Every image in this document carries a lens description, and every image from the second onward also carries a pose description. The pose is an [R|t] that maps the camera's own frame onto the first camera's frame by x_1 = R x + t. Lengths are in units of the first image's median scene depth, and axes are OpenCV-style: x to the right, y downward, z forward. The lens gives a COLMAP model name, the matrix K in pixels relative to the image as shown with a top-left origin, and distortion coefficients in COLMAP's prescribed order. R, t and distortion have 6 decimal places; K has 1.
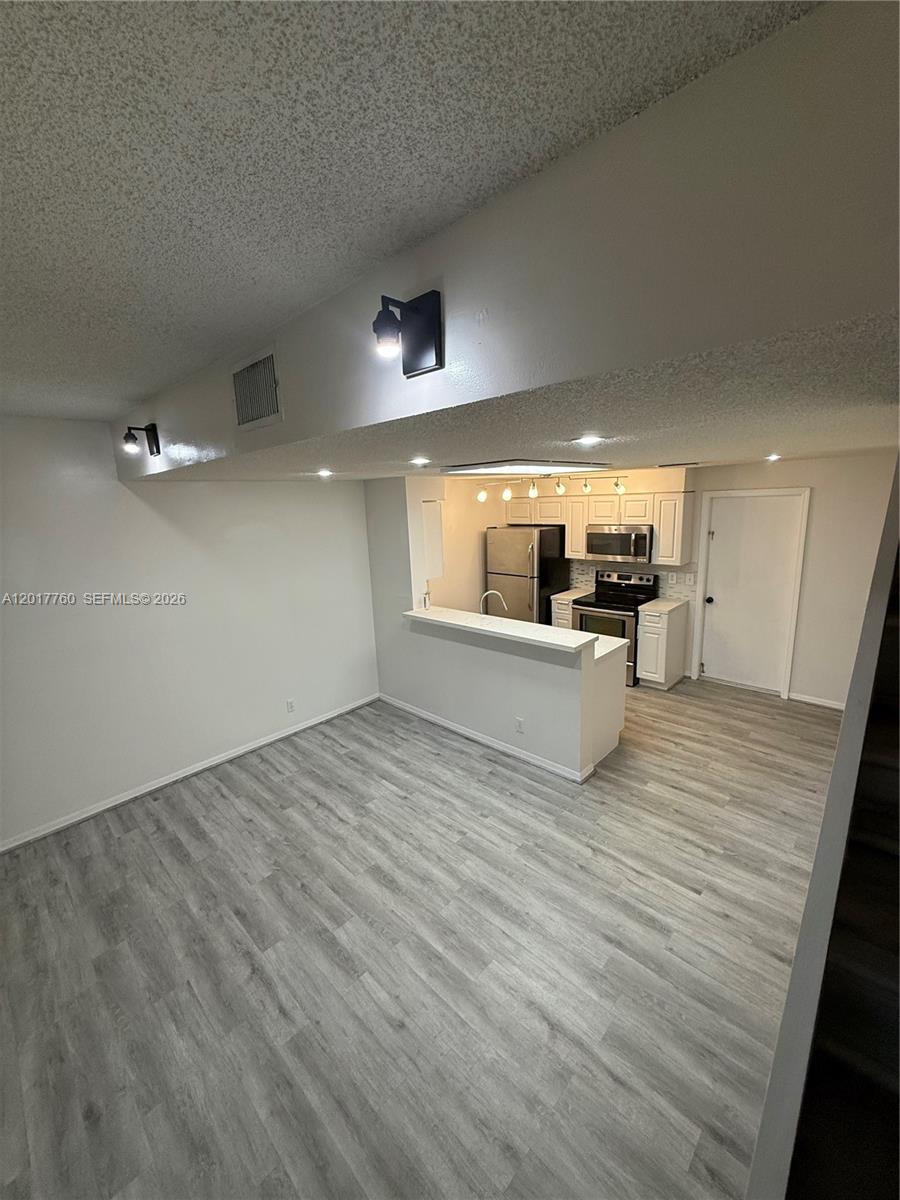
lens RADIAL K [[477.8, 0, 450.0], [0, 477.8, 600.0], [0, 0, 1]] dist [-0.002386, -0.000188]
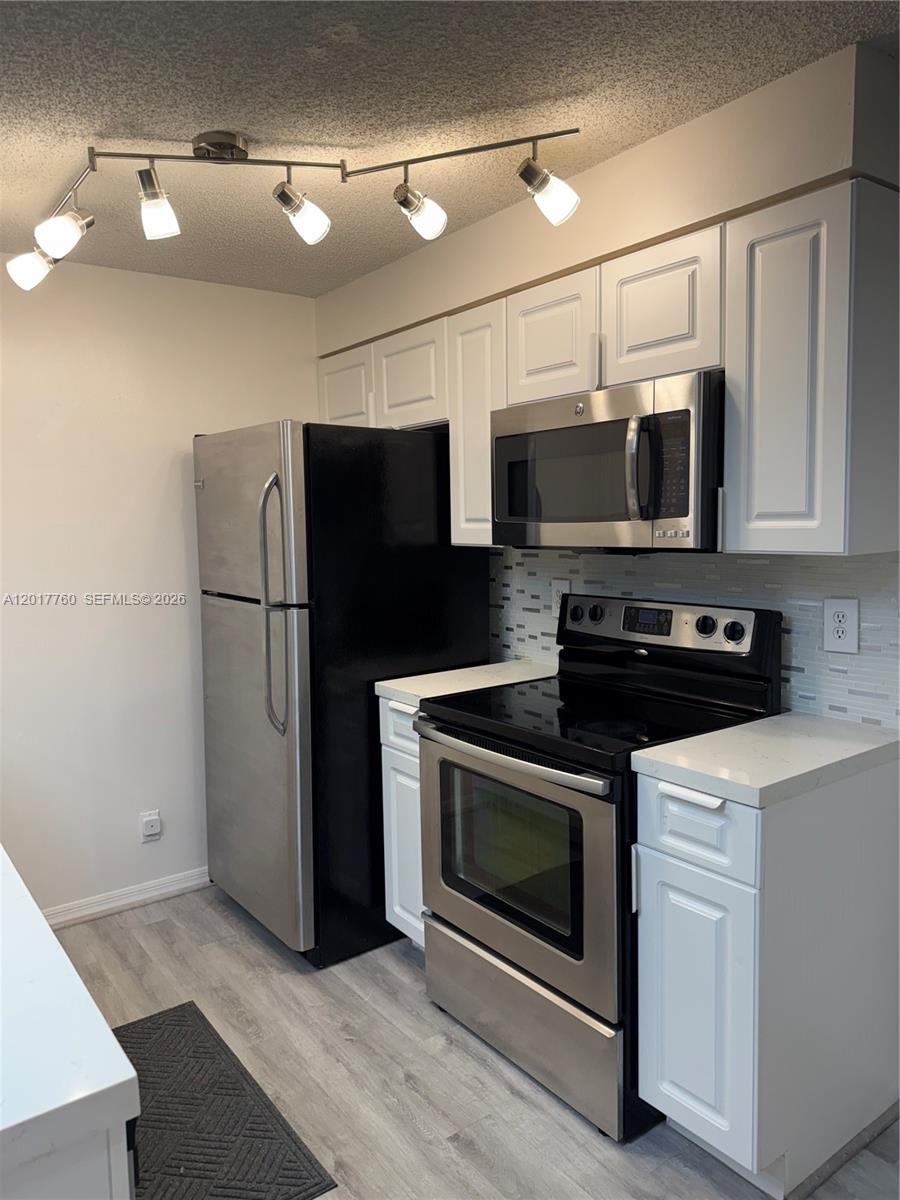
lens RADIAL K [[855.7, 0, 430.0], [0, 855.7, 597.4], [0, 0, 1]] dist [0.025453, 0.000060]
pose [[0.984309, 0.035533, -0.172840, 0.588981], [-0.053993, 0.993183, -0.103303, -0.013889], [0.167991, 0.111014, 0.979518, 0.984356]]
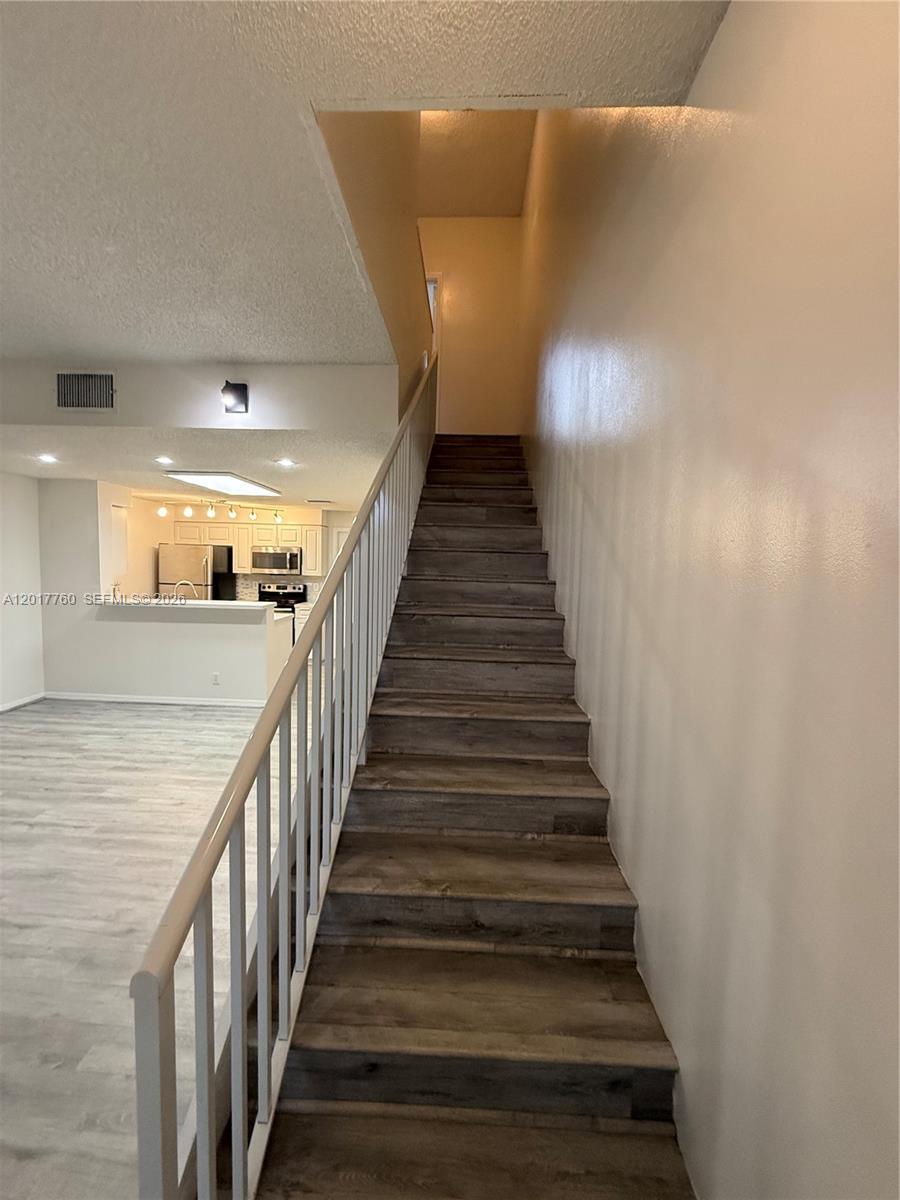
lens RADIAL K [[477.8, 0, 450.0], [0, 477.8, 600.0], [0, 0, 1]] dist [-0.002386, -0.000188]
pose [[0.742674, 0.011814, 0.669549, -0.312055], [0.080348, 0.991049, -0.106610, 0.295098], [-0.664815, 0.132974, 0.735077, -0.500544]]
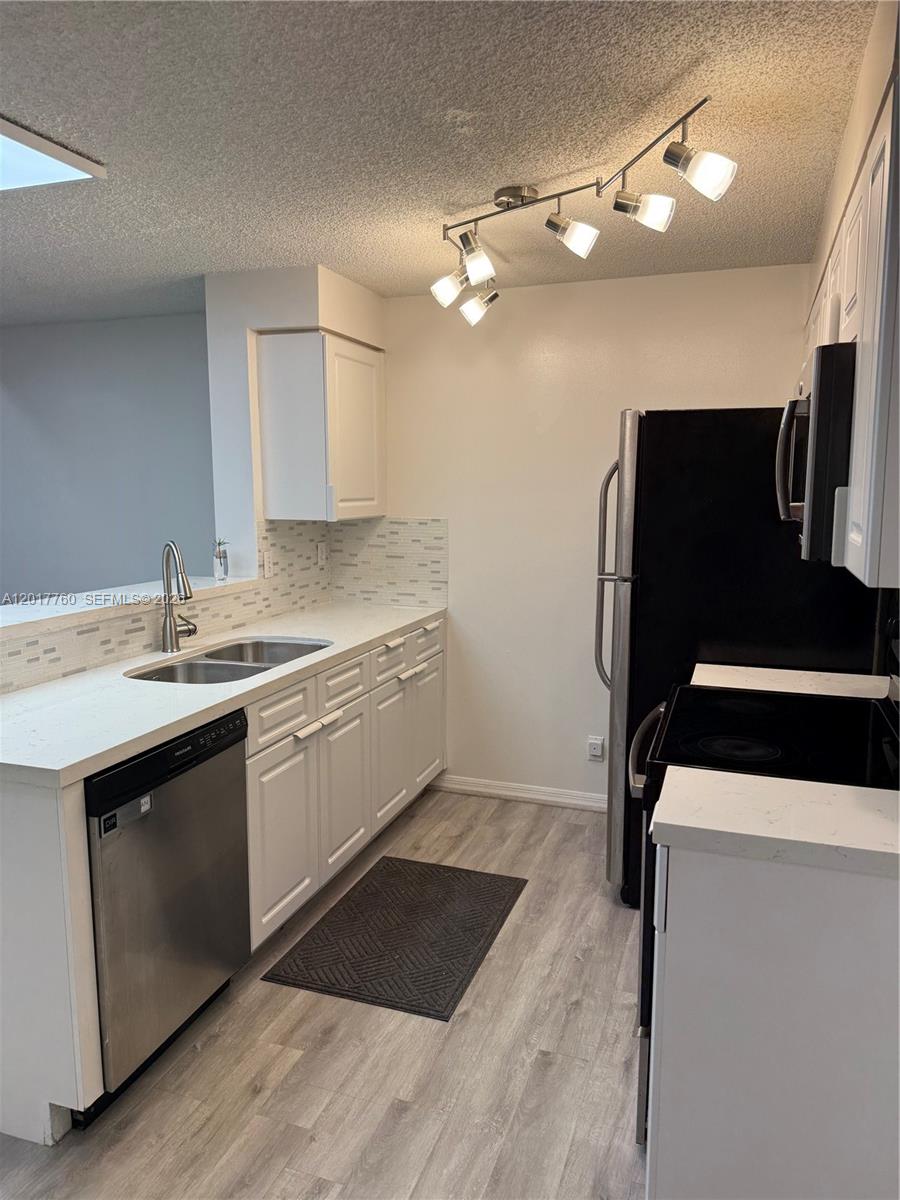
lens RADIAL K [[841.1, 0, 450.0], [0, 841.1, 600.0], [0, 0, 1]] dist [0.006266, 0.001961]
pose [[0.425251, 0.171138, -0.888748, 1.071577], [-0.202219, 0.975103, 0.091008, -0.112963], [0.882196, 0.141021, 0.449270, 1.224477]]
